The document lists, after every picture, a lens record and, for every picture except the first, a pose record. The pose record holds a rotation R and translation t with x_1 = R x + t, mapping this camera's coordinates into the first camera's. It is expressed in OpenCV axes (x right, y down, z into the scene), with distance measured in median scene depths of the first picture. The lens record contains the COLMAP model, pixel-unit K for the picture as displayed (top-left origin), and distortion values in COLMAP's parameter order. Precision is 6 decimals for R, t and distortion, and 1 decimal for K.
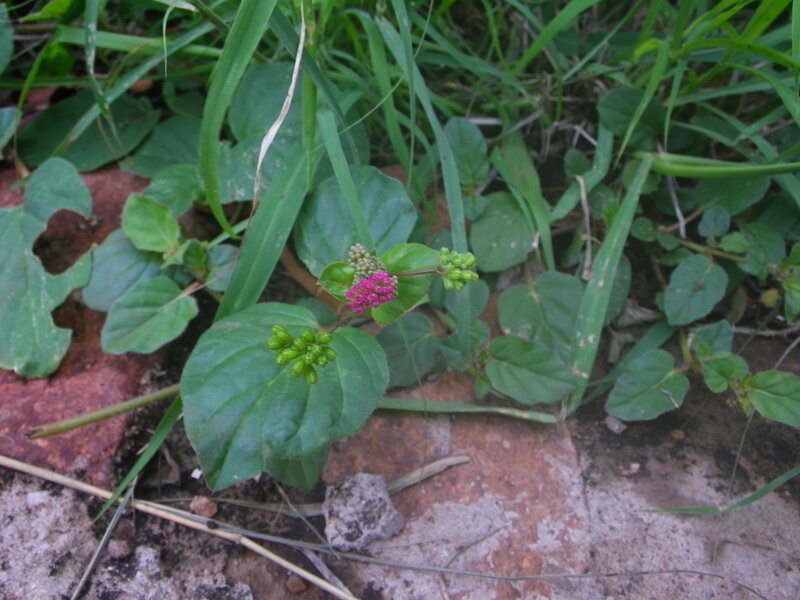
lens RADIAL K [[829.2, 0, 400.0], [0, 829.2, 300.0], [0, 0, 1]] dist [-0.006796, -0.000336]
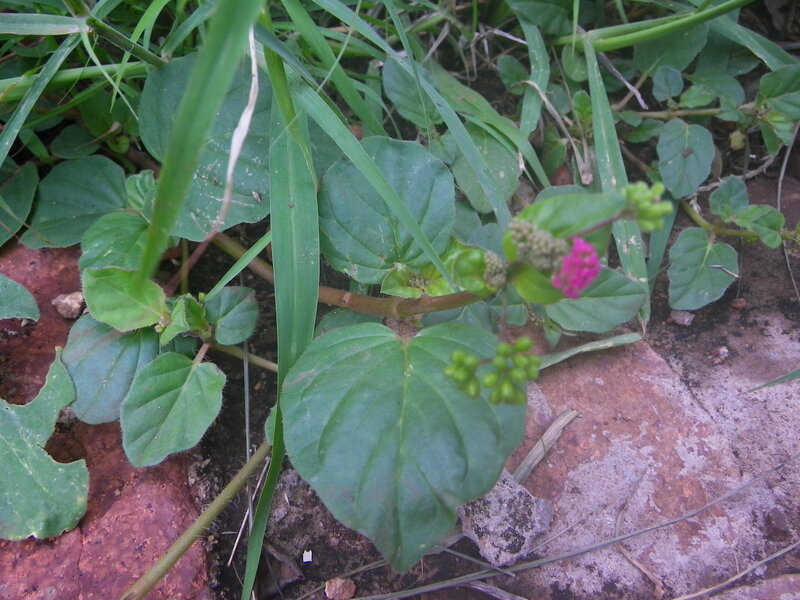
lens RADIAL K [[829.2, 0, 400.0], [0, 829.2, 300.0], [0, 0, 1]] dist [-0.006796, -0.000336]
pose [[0.907641, -0.363010, 0.210742, -0.236928], [0.349194, 0.931613, 0.100796, -0.079972], [-0.232920, -0.017897, 0.972331, 0.168967]]
